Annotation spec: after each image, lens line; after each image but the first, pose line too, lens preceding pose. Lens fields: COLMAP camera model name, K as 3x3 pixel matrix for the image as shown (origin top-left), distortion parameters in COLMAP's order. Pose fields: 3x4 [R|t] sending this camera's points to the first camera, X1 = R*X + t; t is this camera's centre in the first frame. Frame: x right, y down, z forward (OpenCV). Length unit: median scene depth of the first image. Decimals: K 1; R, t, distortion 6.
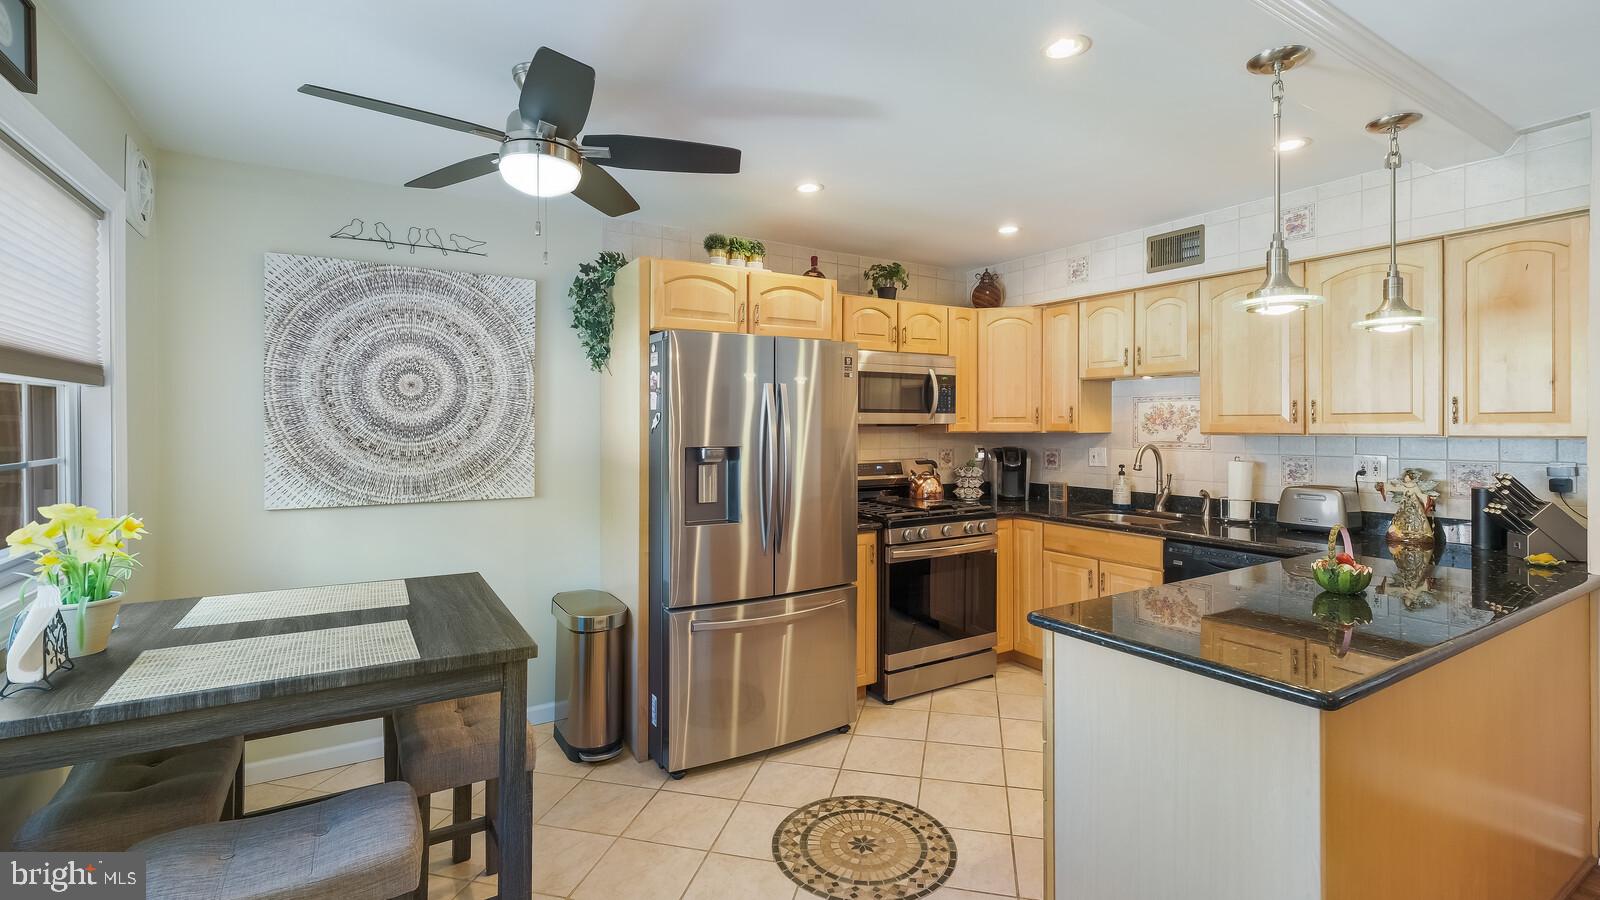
lens RADIAL K [[696.5, 0, 798.8], [0, 696.5, 425.9], [0, 0, 1]] dist [0.001747, 0.000171]
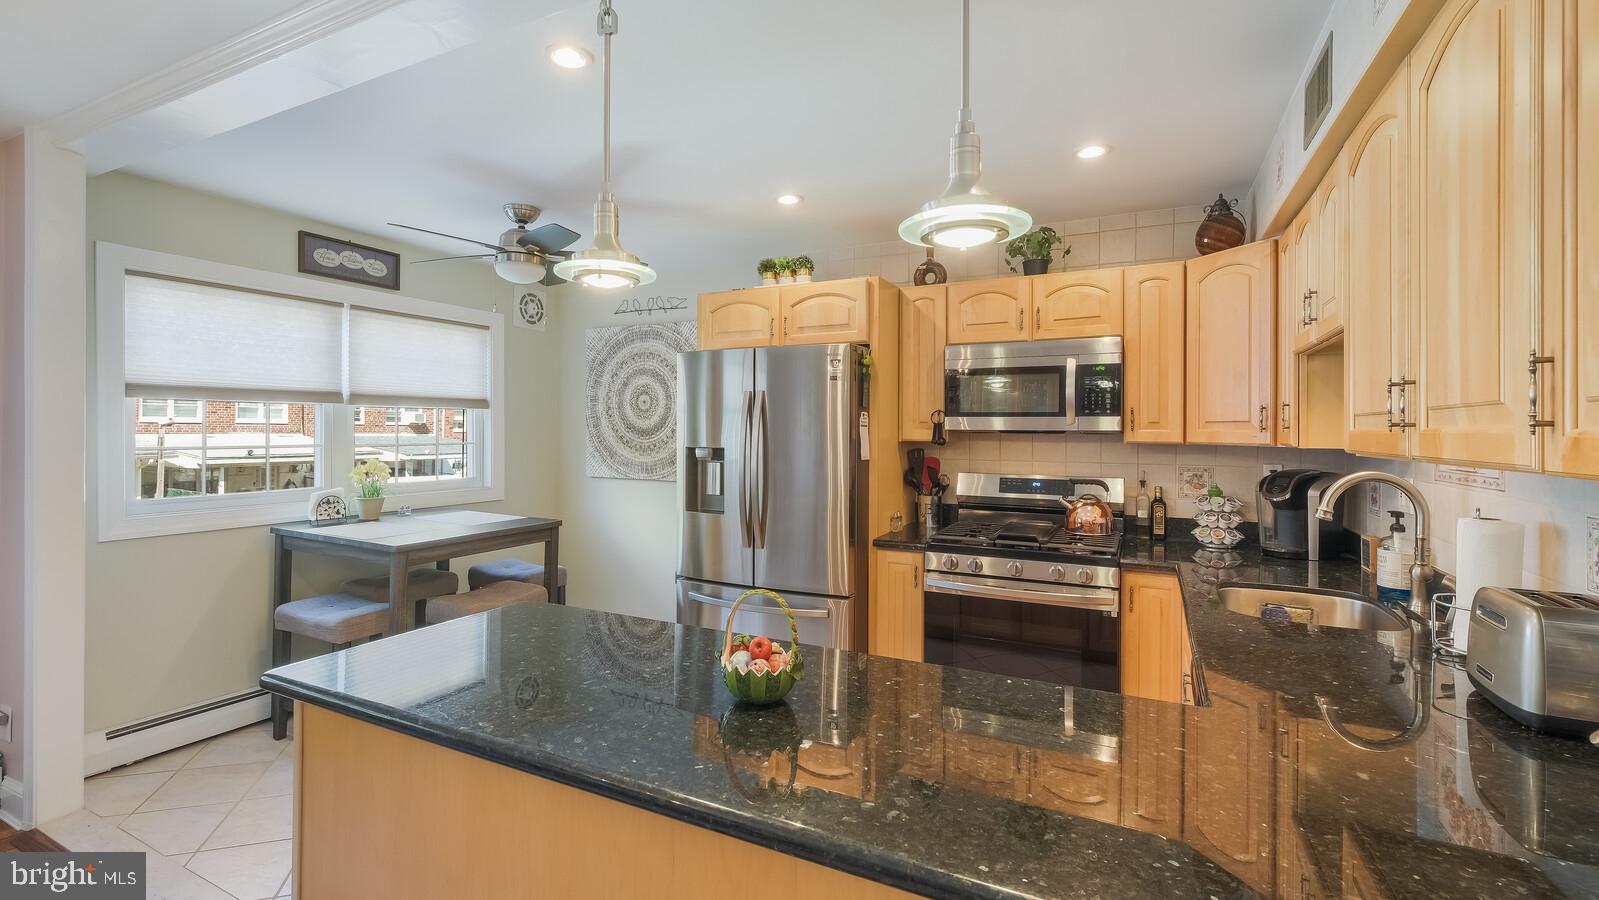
lens RADIAL K [[691.5, 0, 790.9], [0, 691.5, 429.4], [0, 0, 1]] dist [-0.002900, -0.000301]
pose [[0.528830, 0.004895, -0.848714, 0.738505], [-0.008838, 0.999961, 0.000260, -0.001640], [0.848682, 0.007363, 0.528853, 0.387378]]
